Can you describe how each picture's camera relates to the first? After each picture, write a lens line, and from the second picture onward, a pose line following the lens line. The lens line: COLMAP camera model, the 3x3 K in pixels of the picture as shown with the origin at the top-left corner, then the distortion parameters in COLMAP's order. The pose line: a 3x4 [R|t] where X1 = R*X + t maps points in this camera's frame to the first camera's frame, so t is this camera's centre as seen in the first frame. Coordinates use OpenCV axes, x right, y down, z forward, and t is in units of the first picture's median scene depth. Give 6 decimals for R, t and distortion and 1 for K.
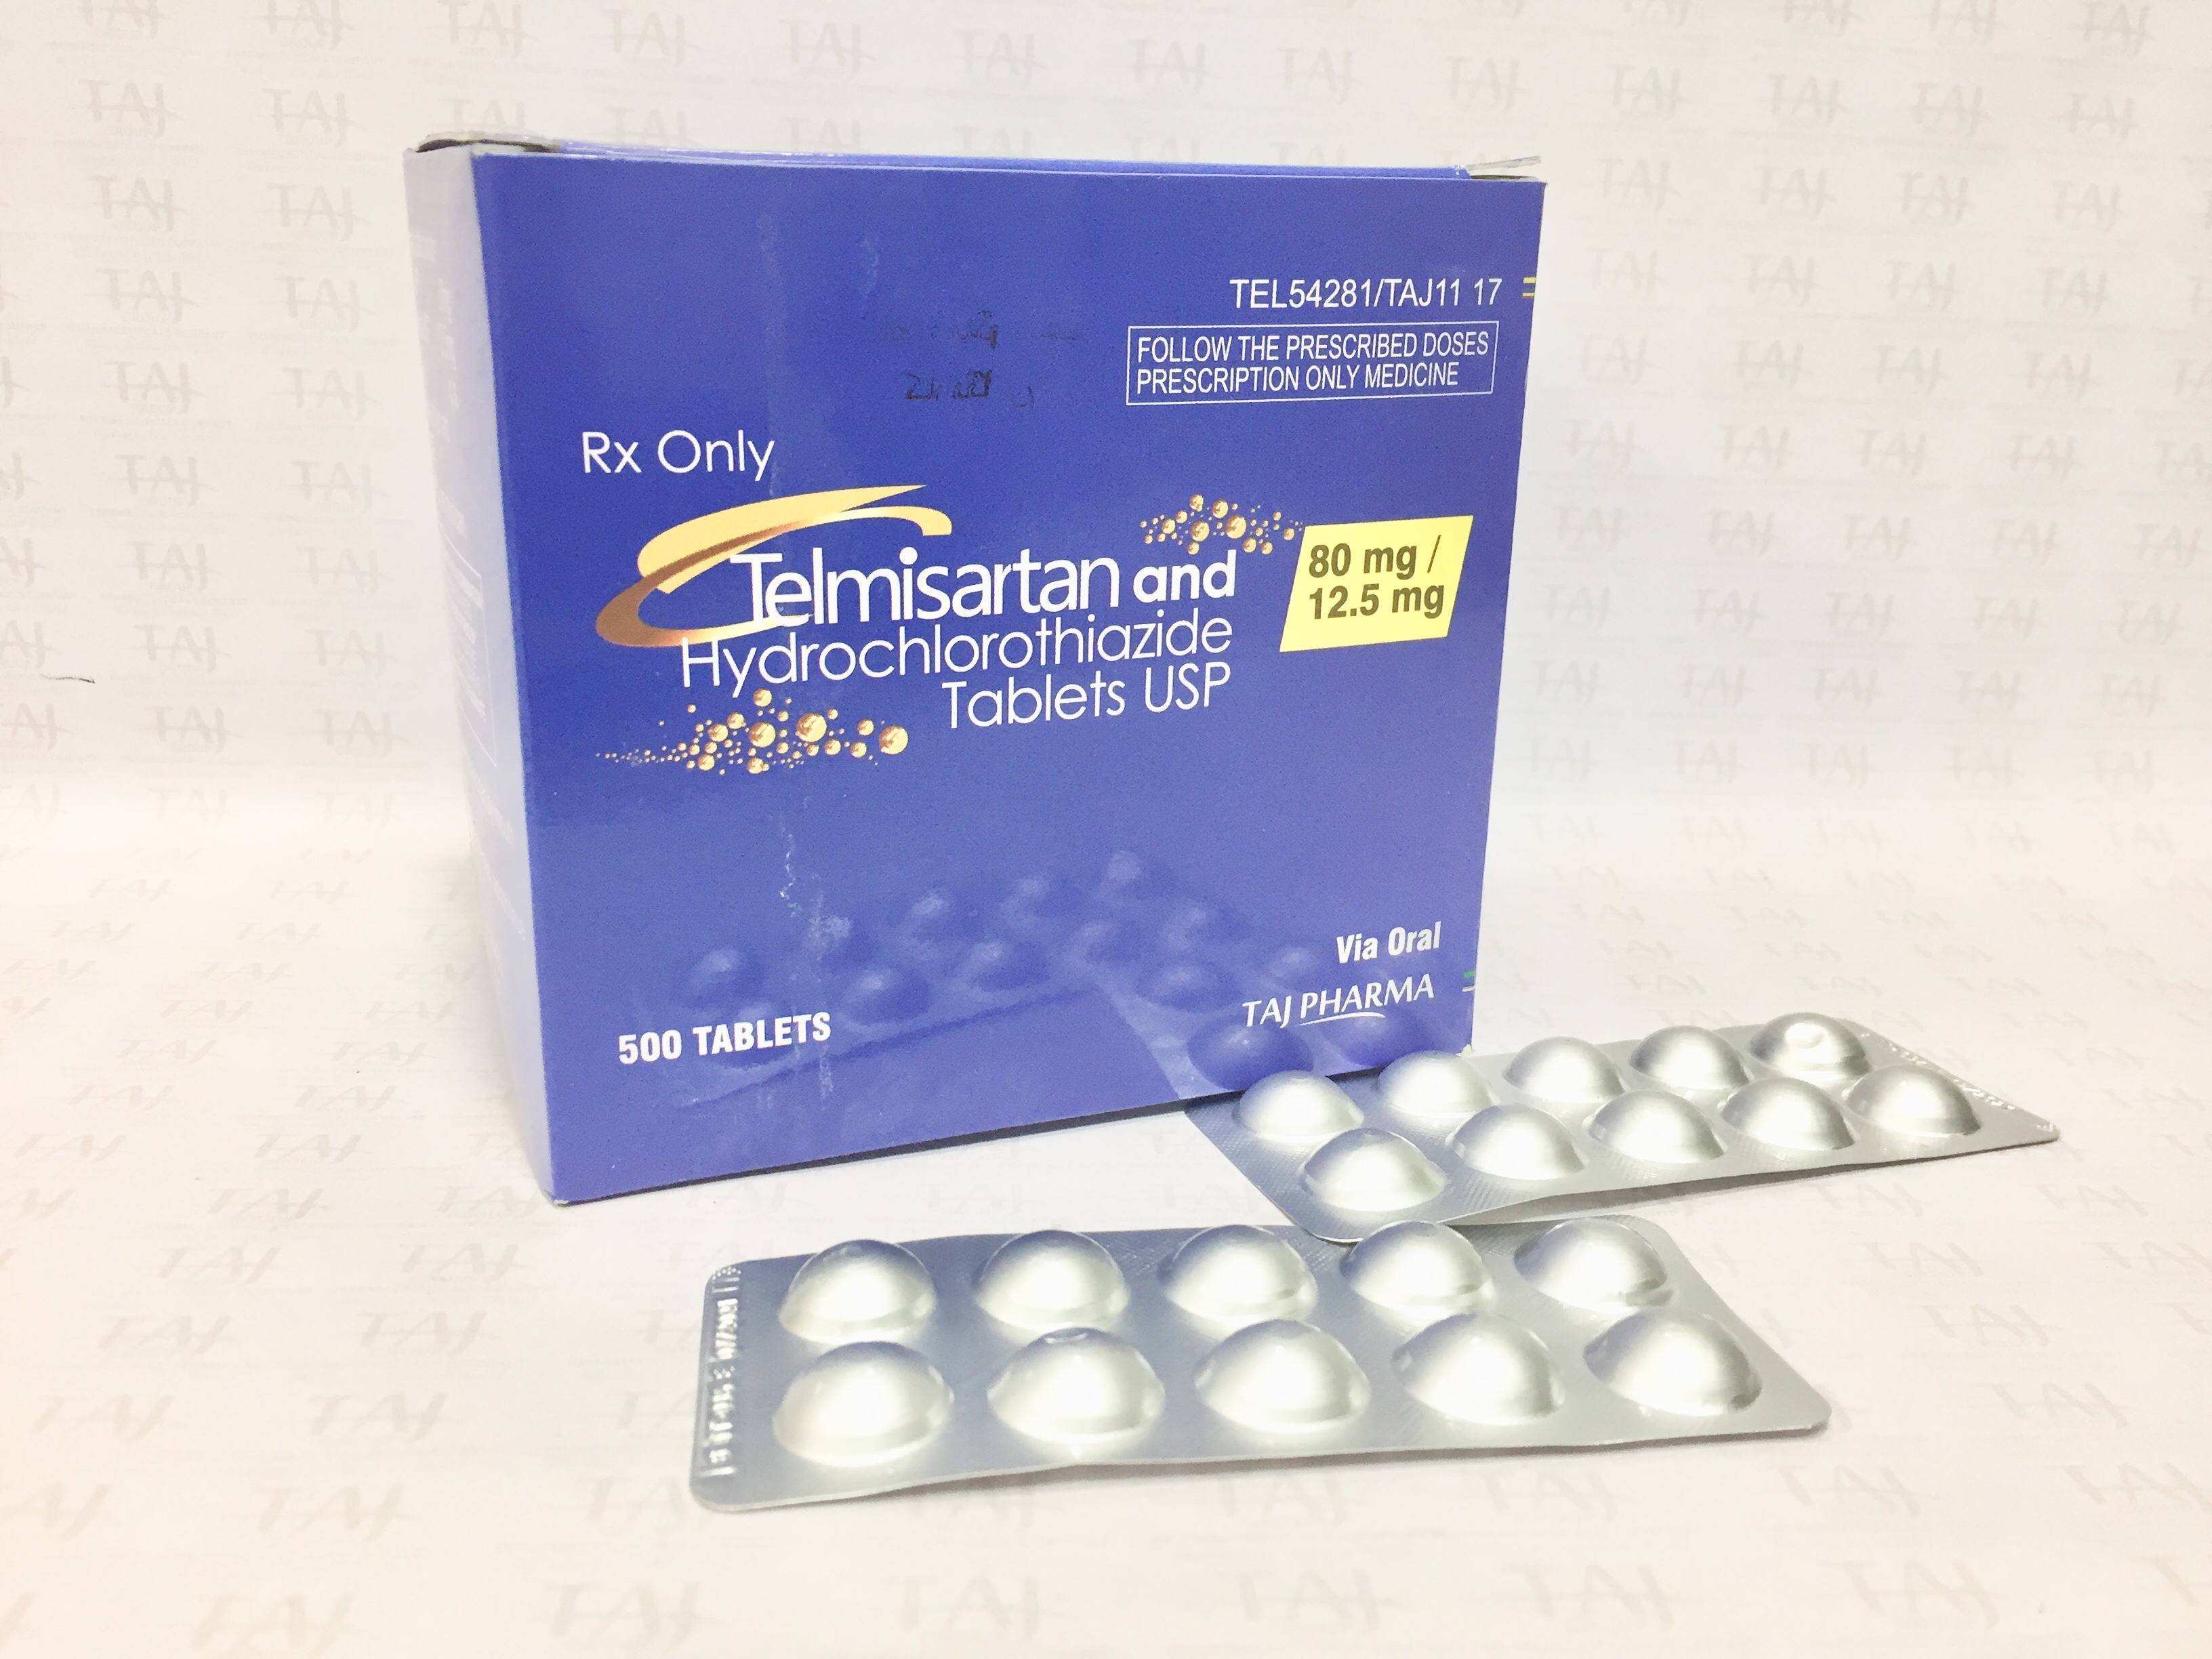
lens RADIAL K [[1963.1, 0, 1107.8], [0, 1963.1, 821.7], [0, 0, 1]] dist [0.076536, -0.119688]
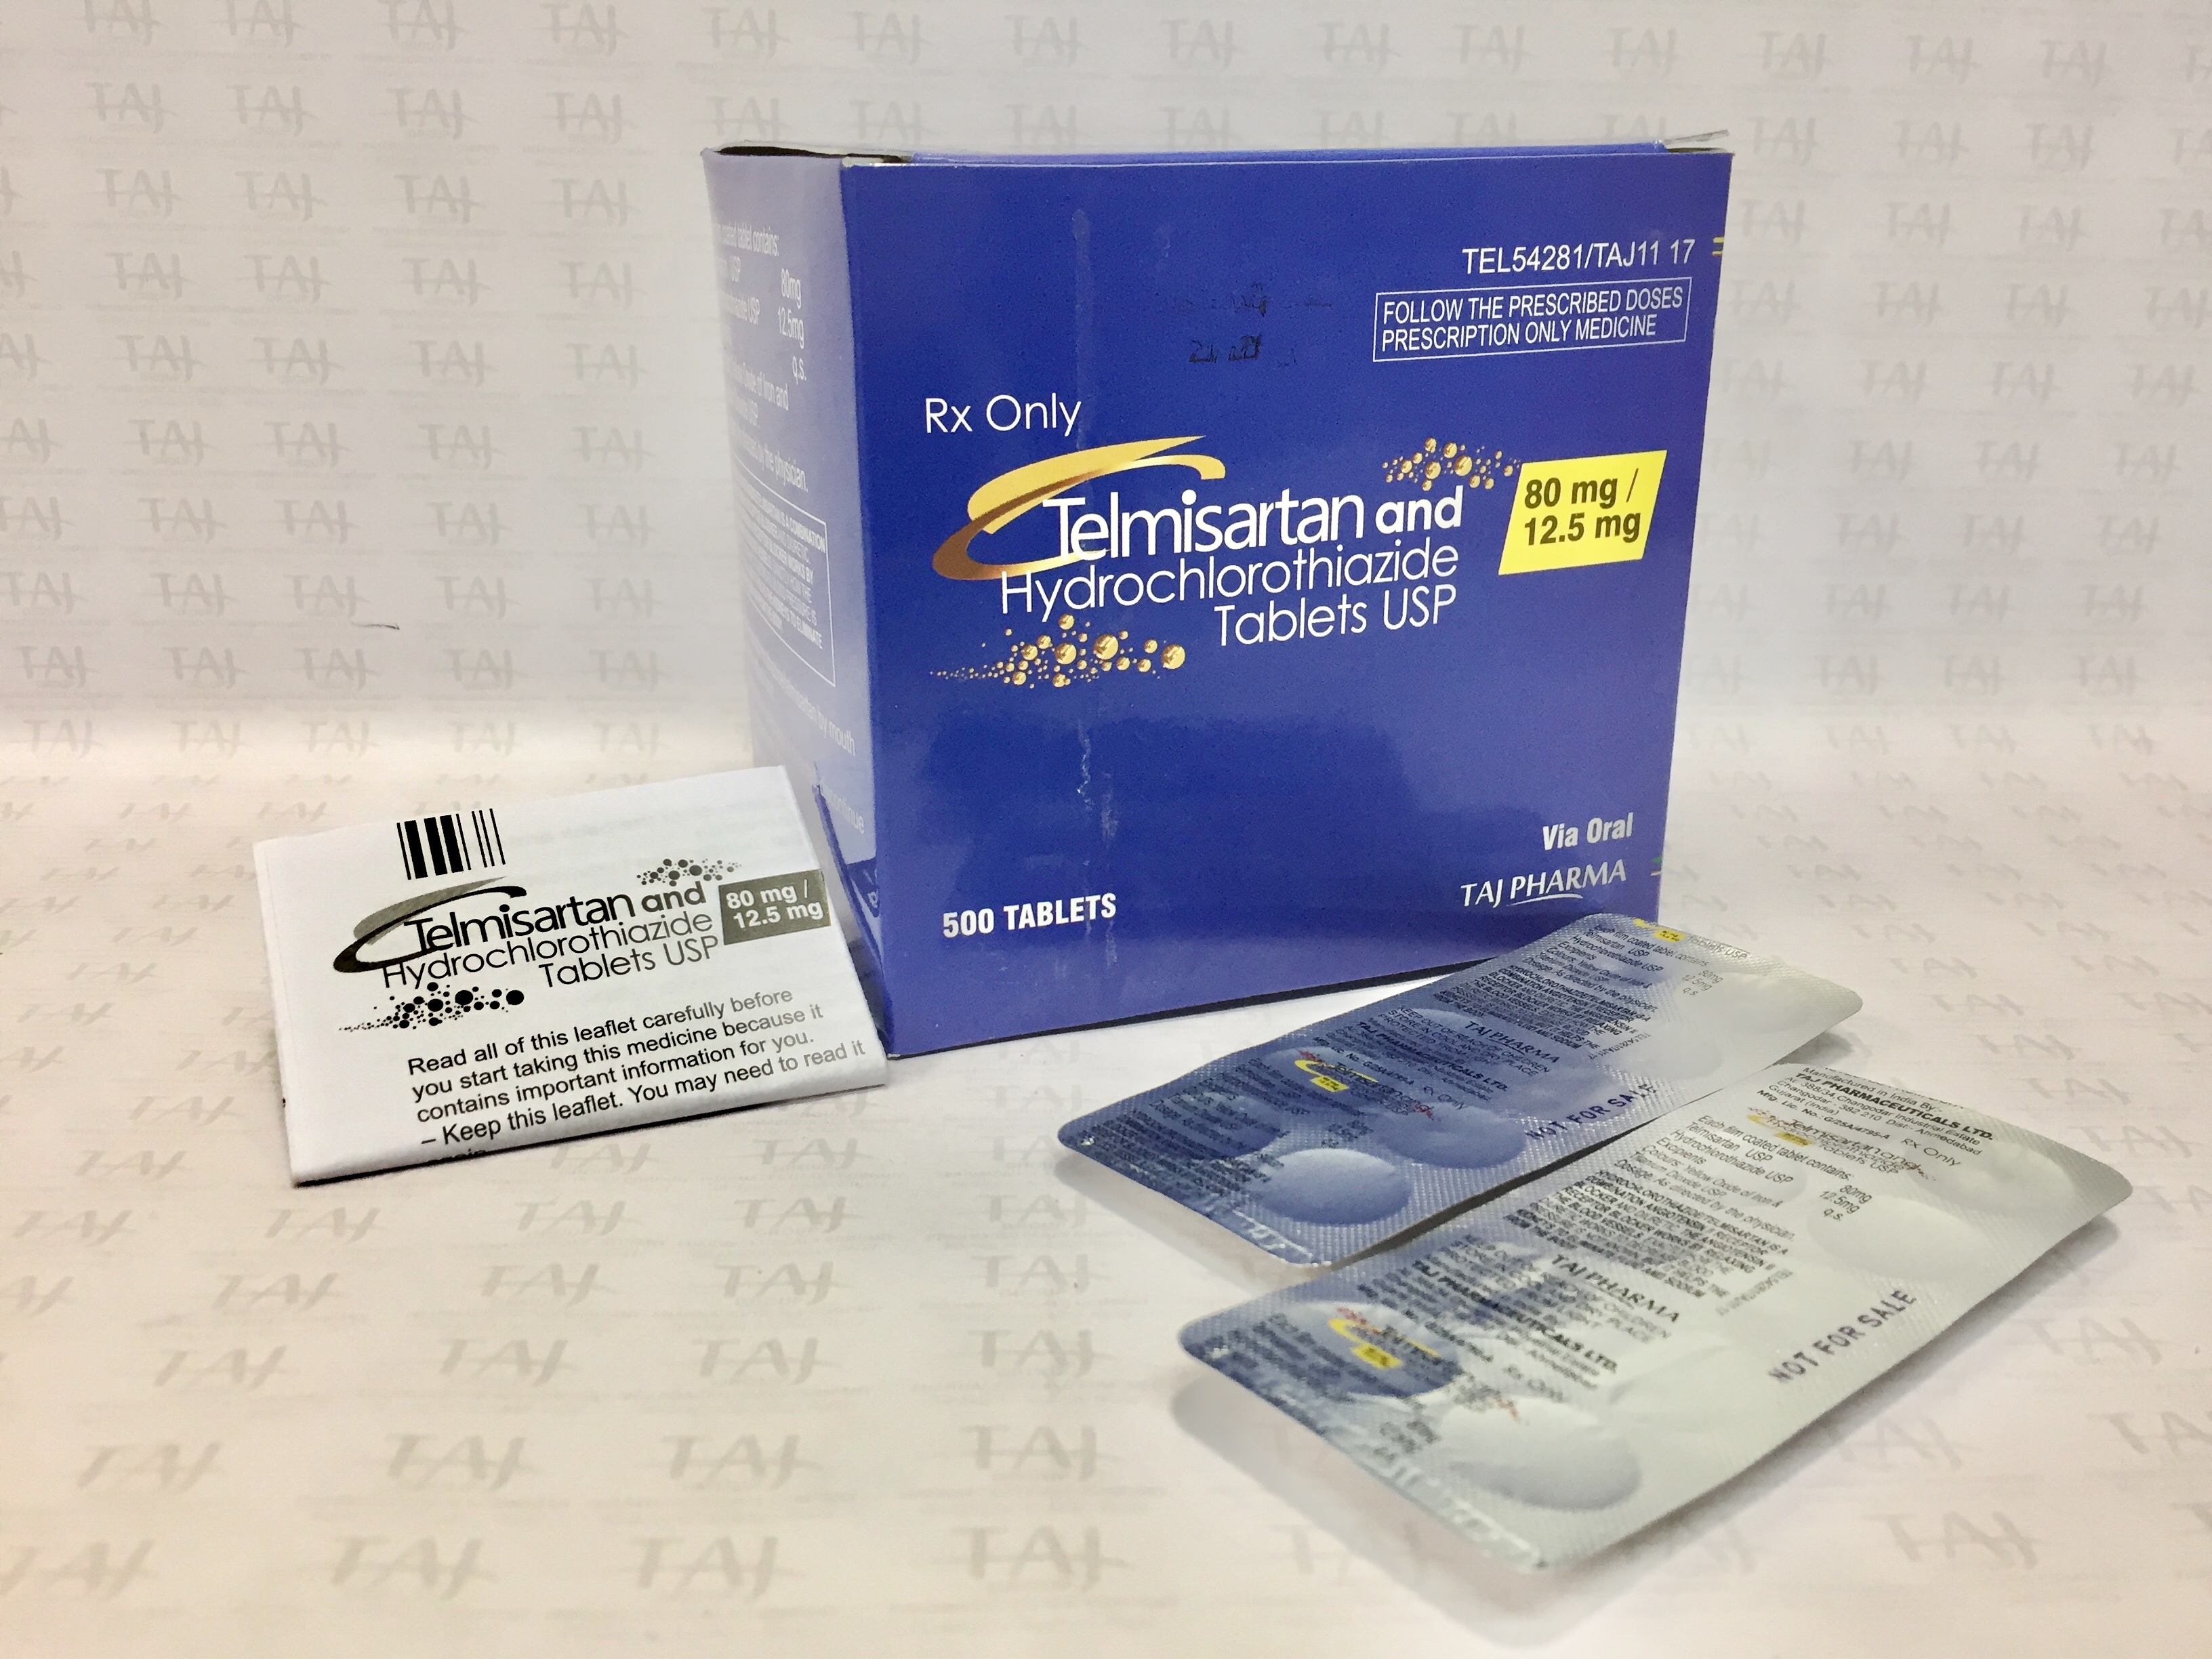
lens RADIAL K [[1963.1, 0, 1105.2], [0, 1963.1, 823.0], [0, 0, 1]] dist [0.076536, -0.119688]
pose [[0.999217, -0.015685, -0.036337, -0.104633], [0.016672, 0.999496, 0.027030, 0.023870], [0.035894, -0.027615, 0.998974, -0.160640]]
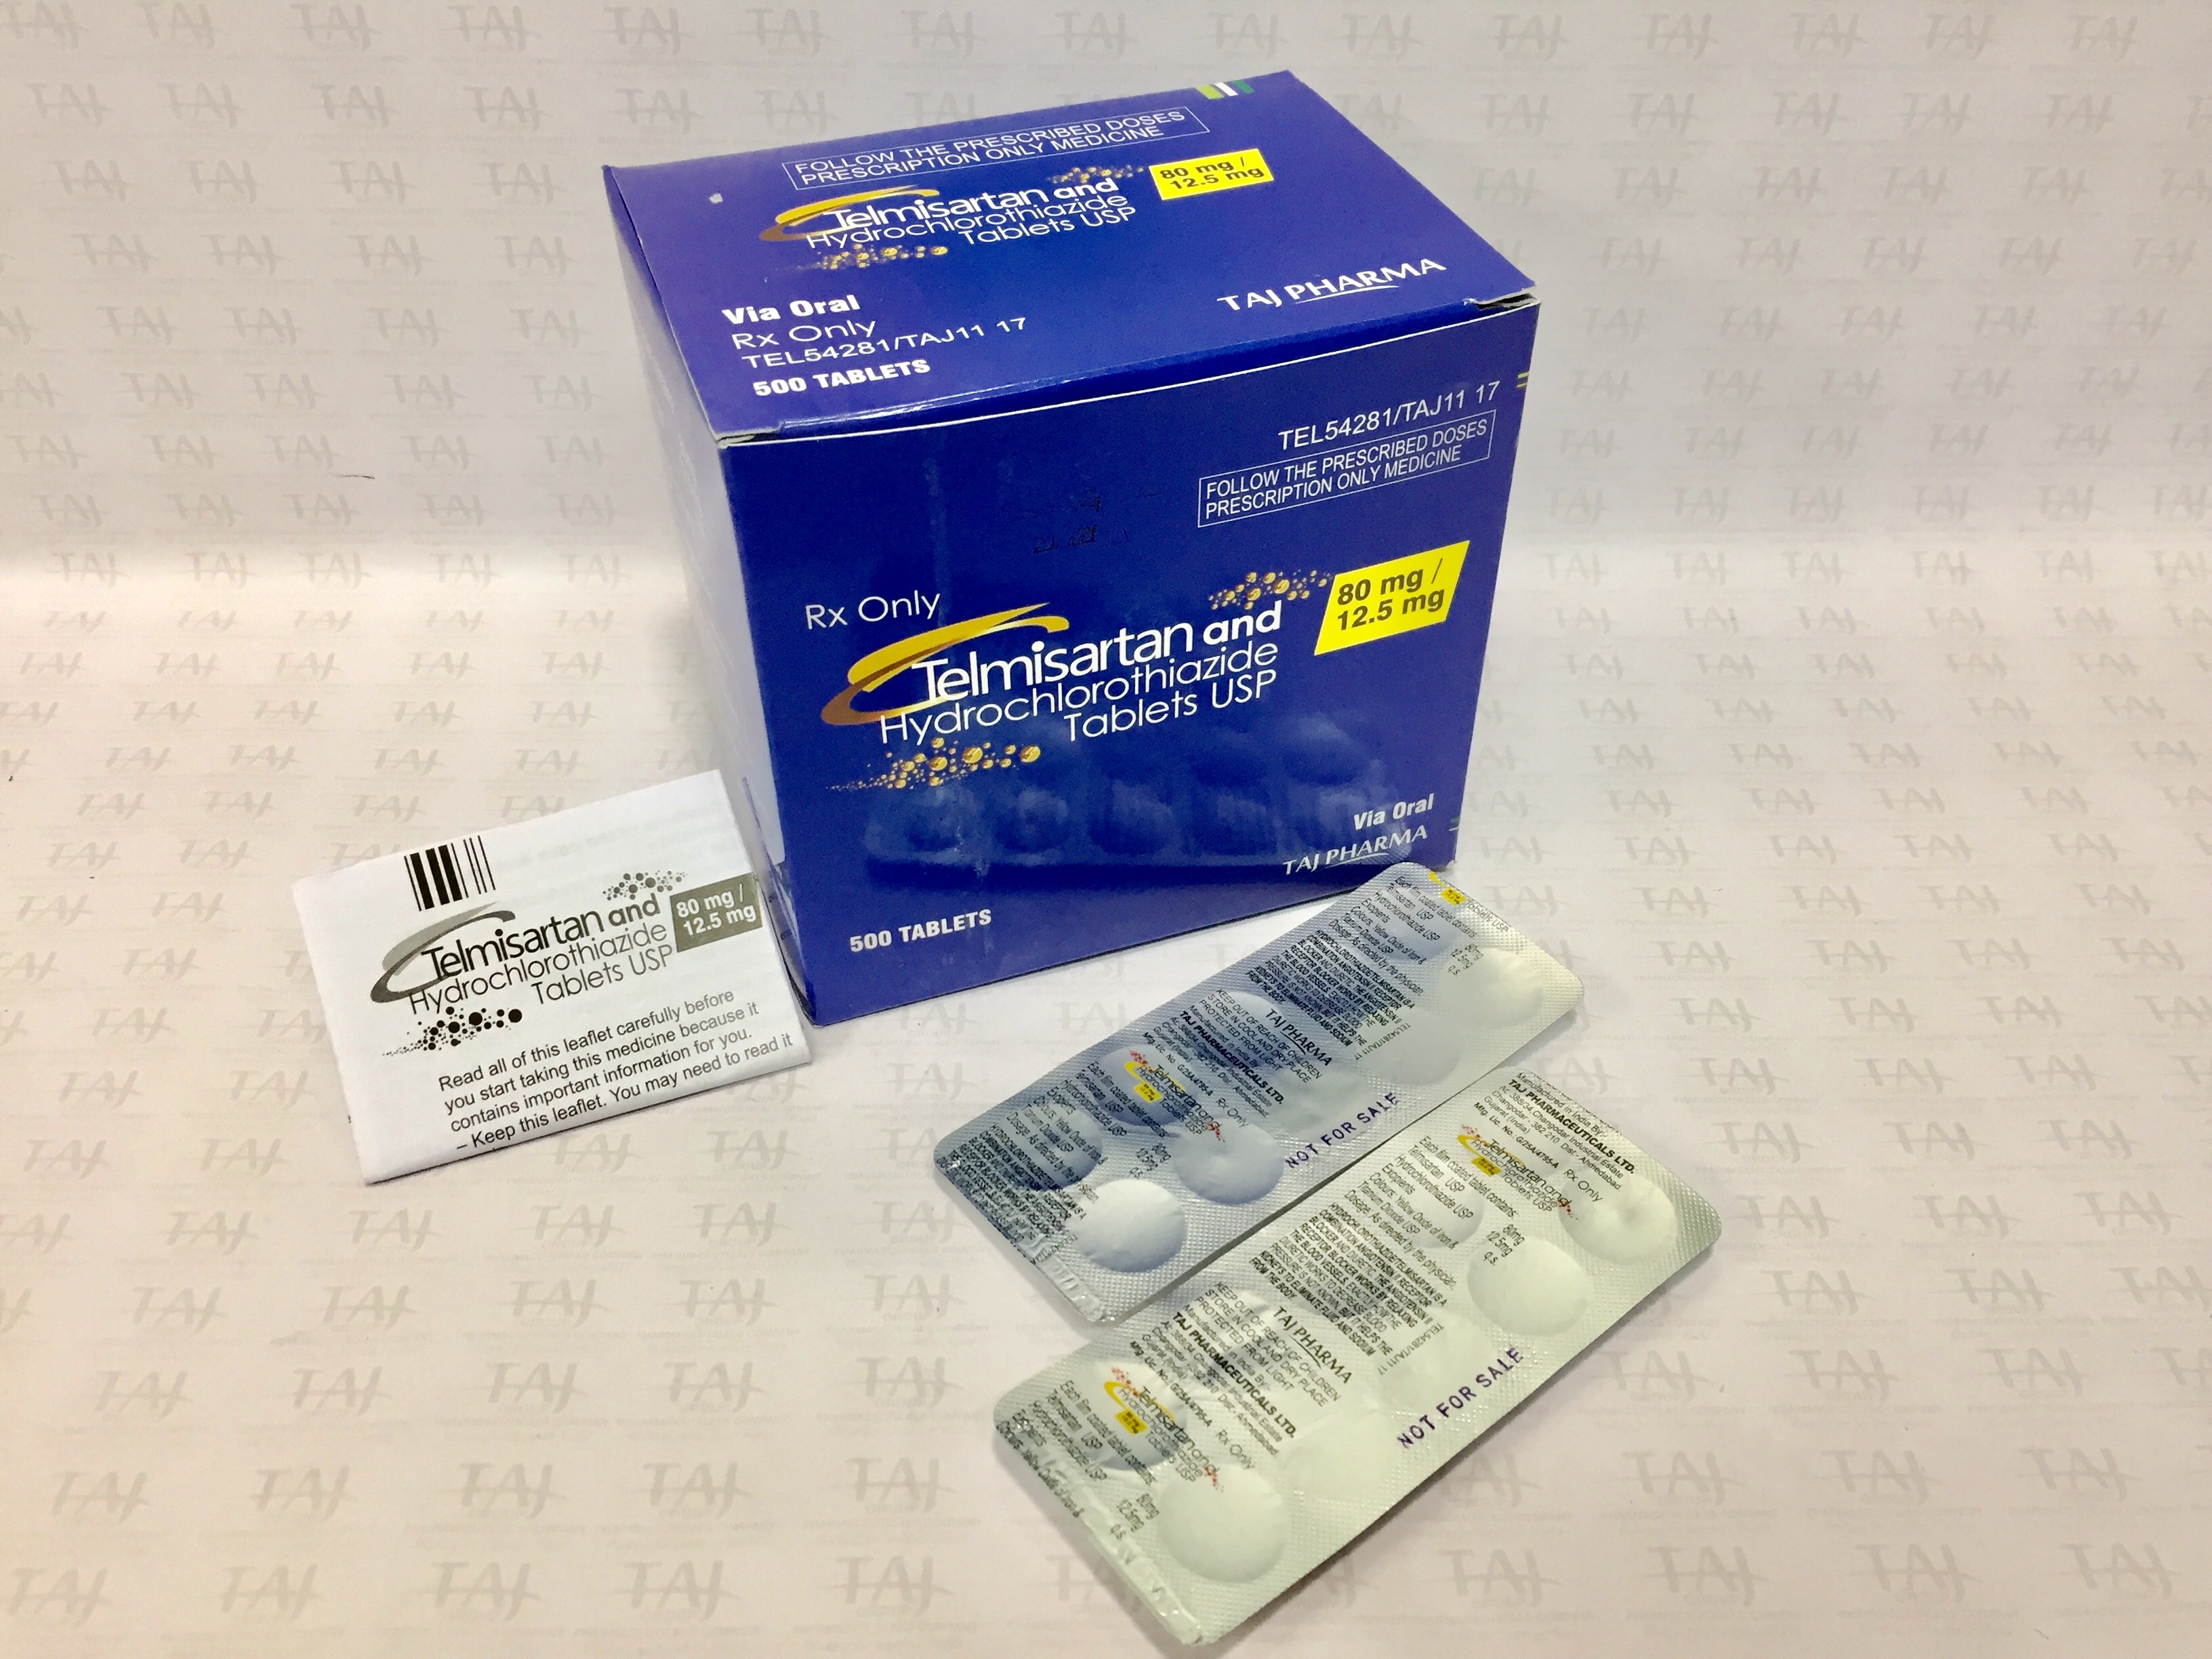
lens RADIAL K [[1963.1, 0, 1110.0], [0, 1963.1, 838.3], [0, 0, 1]] dist [0.076536, -0.119688]
pose [[0.998611, 0.009772, -0.051783, 0.019975], [0.012489, 0.910767, 0.412733, -0.542921], [0.051195, -0.412806, 0.909379, -0.282326]]
